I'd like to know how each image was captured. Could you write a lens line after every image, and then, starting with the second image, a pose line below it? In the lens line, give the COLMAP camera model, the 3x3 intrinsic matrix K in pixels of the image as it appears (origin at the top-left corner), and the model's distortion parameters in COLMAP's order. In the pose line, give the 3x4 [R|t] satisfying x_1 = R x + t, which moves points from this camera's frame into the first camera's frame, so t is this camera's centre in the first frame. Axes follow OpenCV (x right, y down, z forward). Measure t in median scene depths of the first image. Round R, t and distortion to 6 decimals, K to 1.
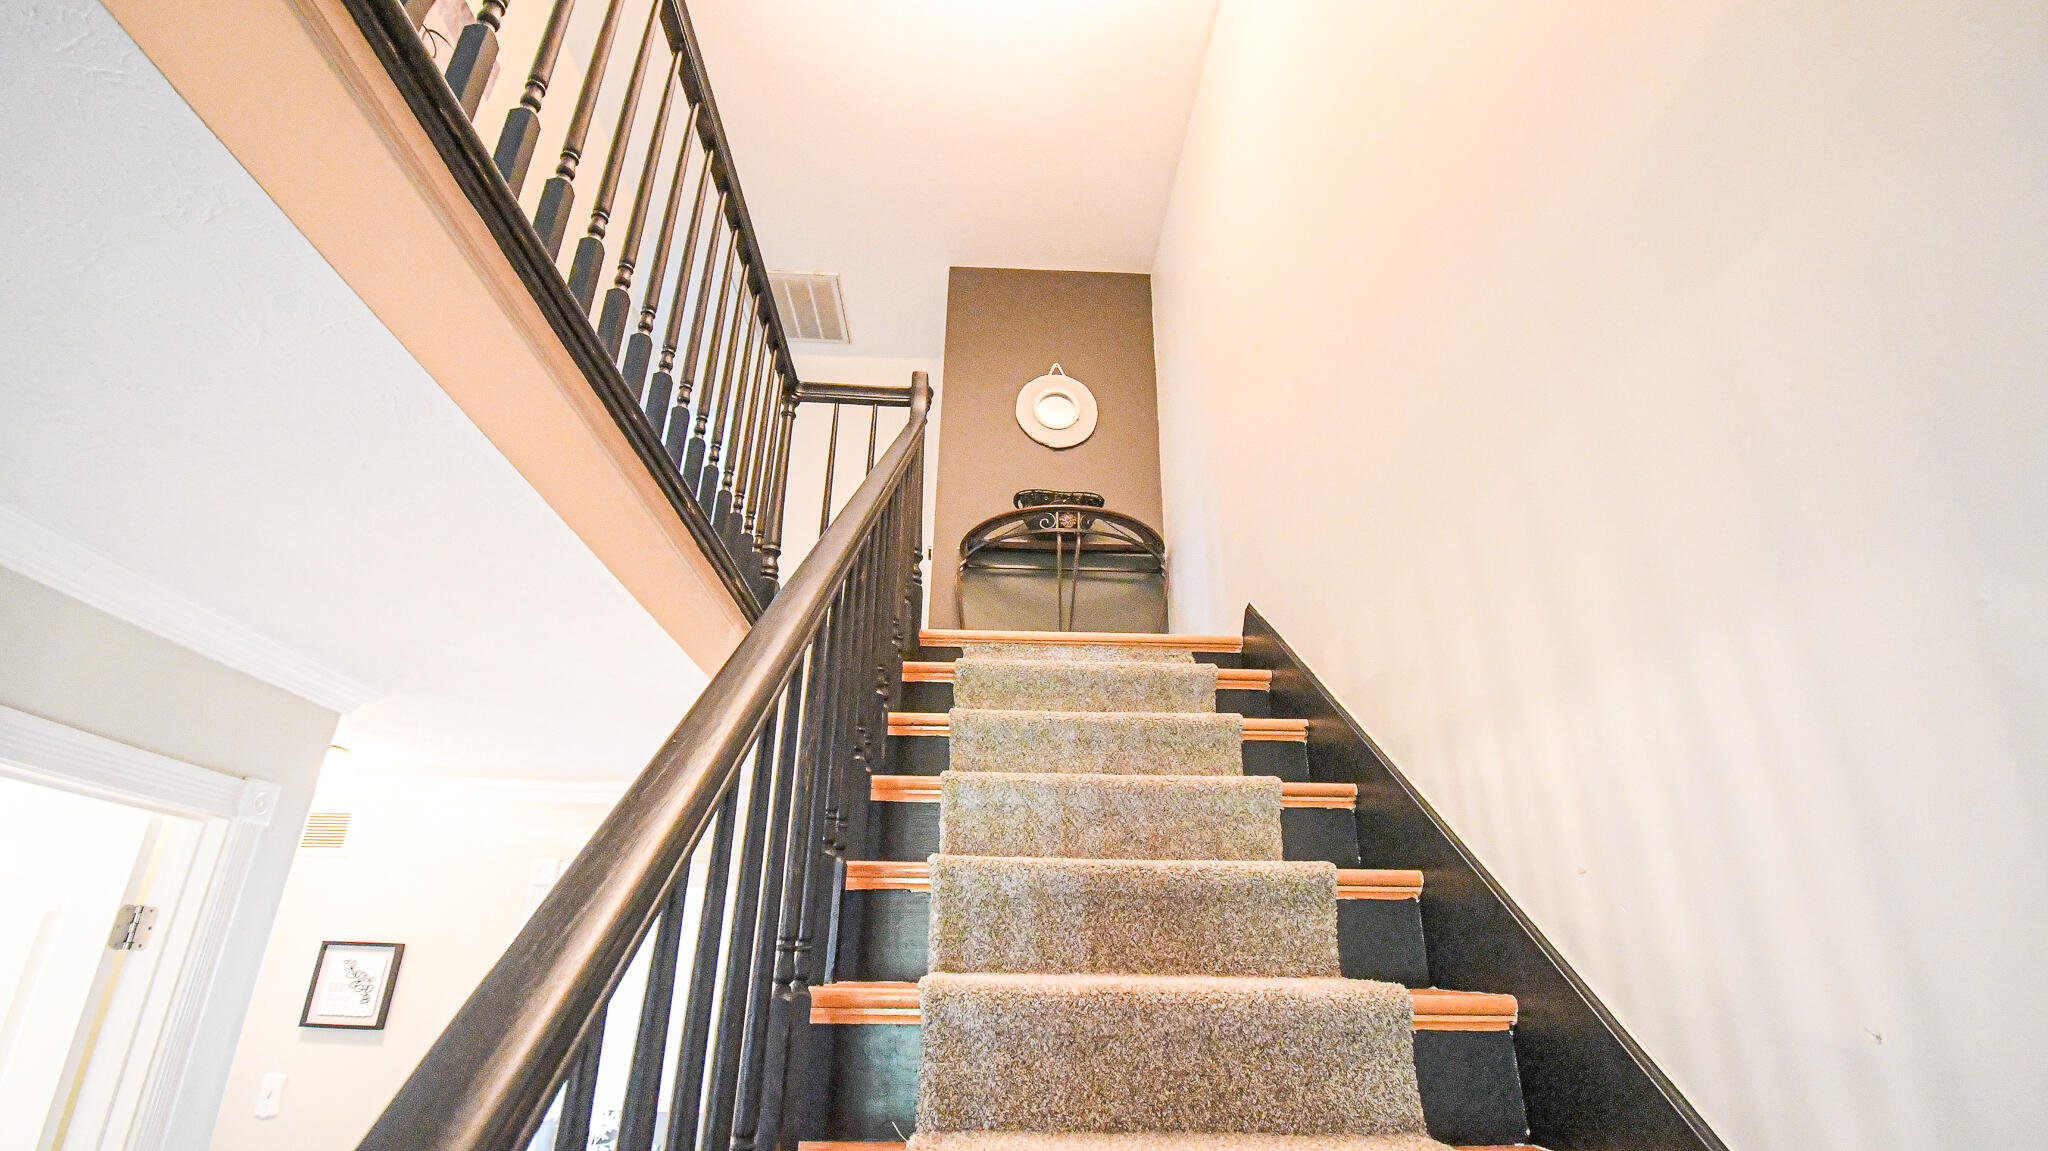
lens RADIAL K [[899.8, 0, 1011.3], [0, 899.8, 571.1], [0, 0, 1]] dist [0.022366, -0.025550]
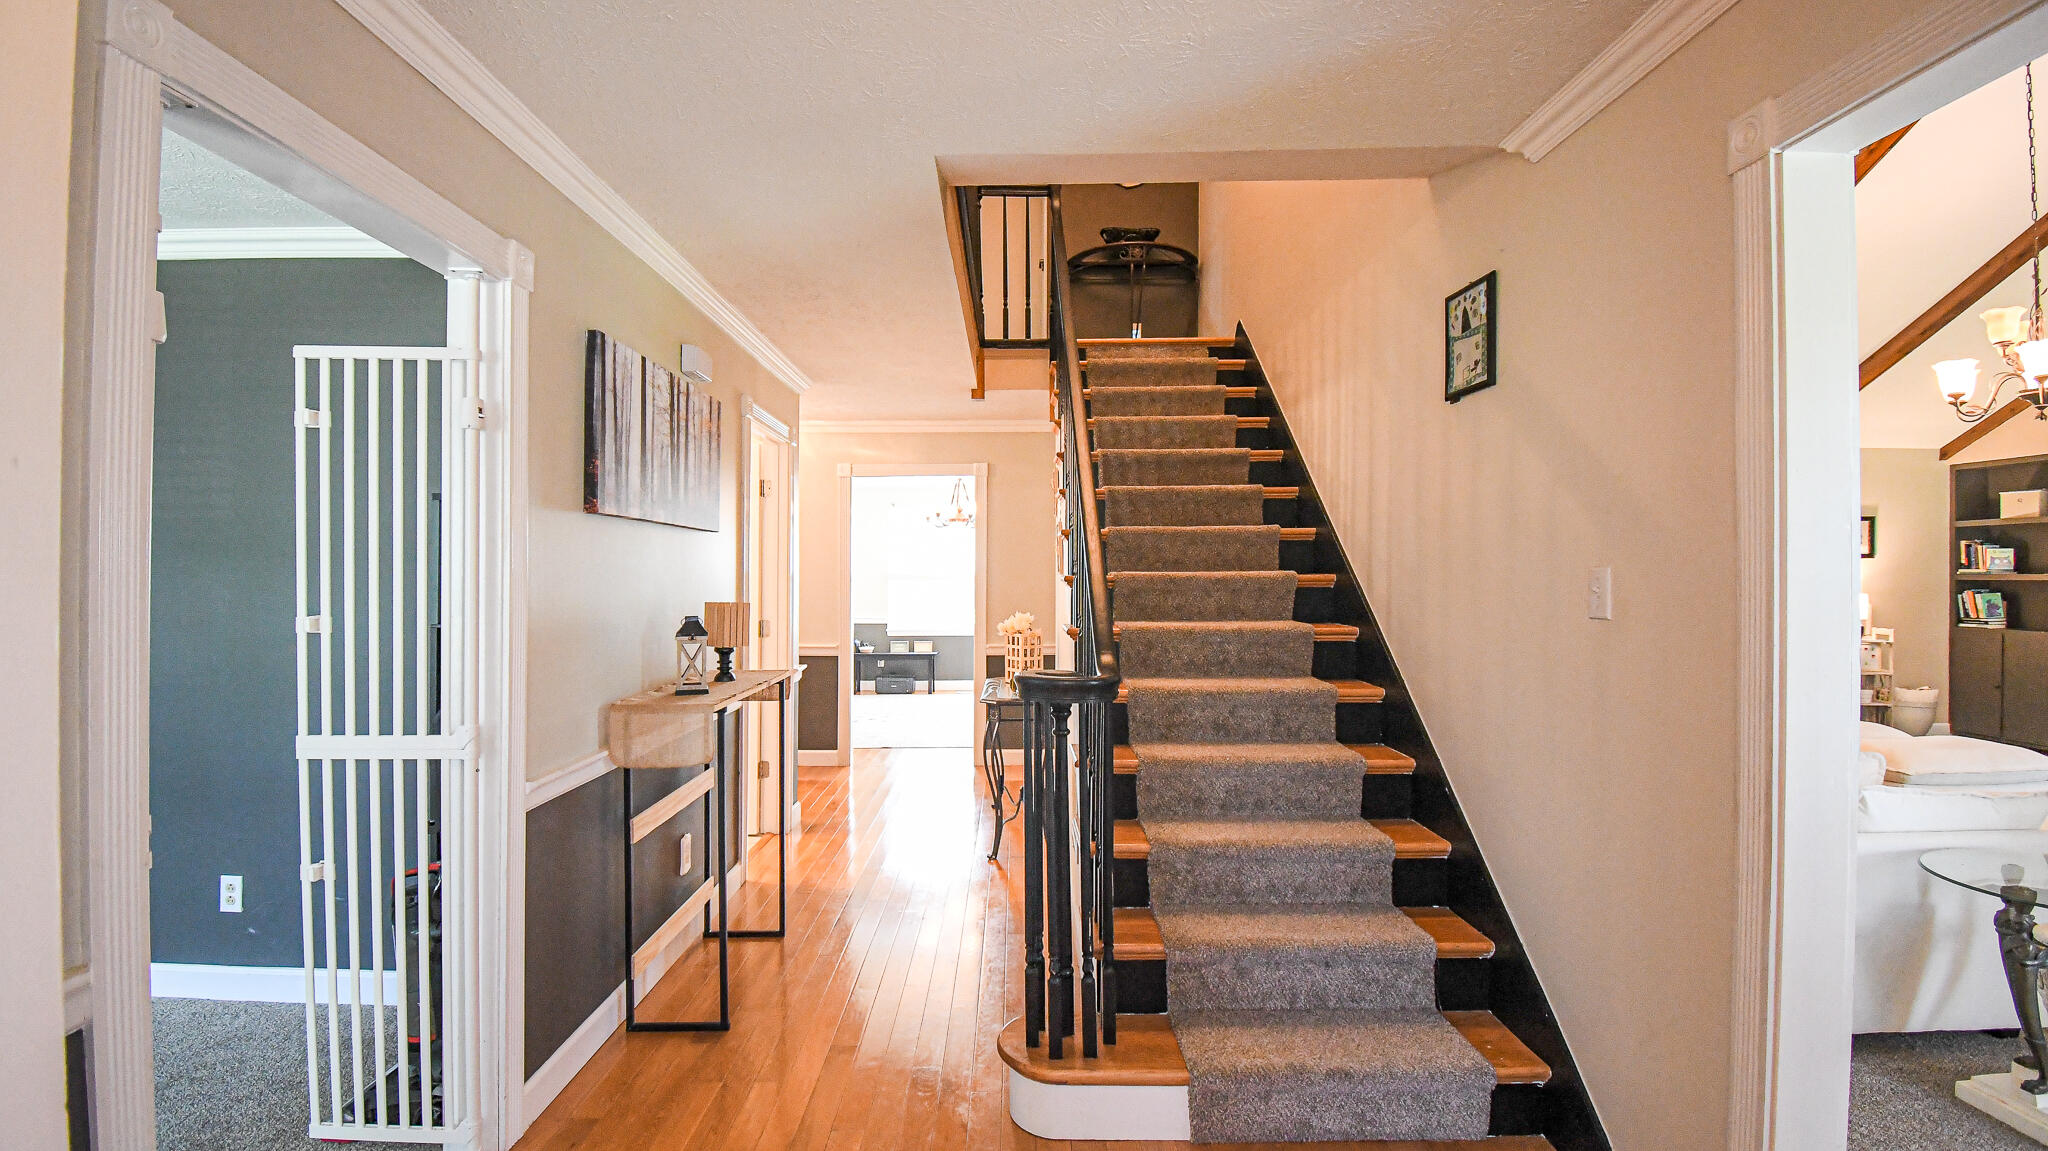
lens RADIAL K [[899.8, 0, 1011.3], [0, 899.8, 571.1], [0, 0, 1]] dist [0.022366, -0.025550]
pose [[0.999244, -0.014956, -0.035894, -0.152106], [0.028077, 0.916131, 0.399894, -0.253786], [0.026903, -0.400599, 0.915858, -0.950741]]
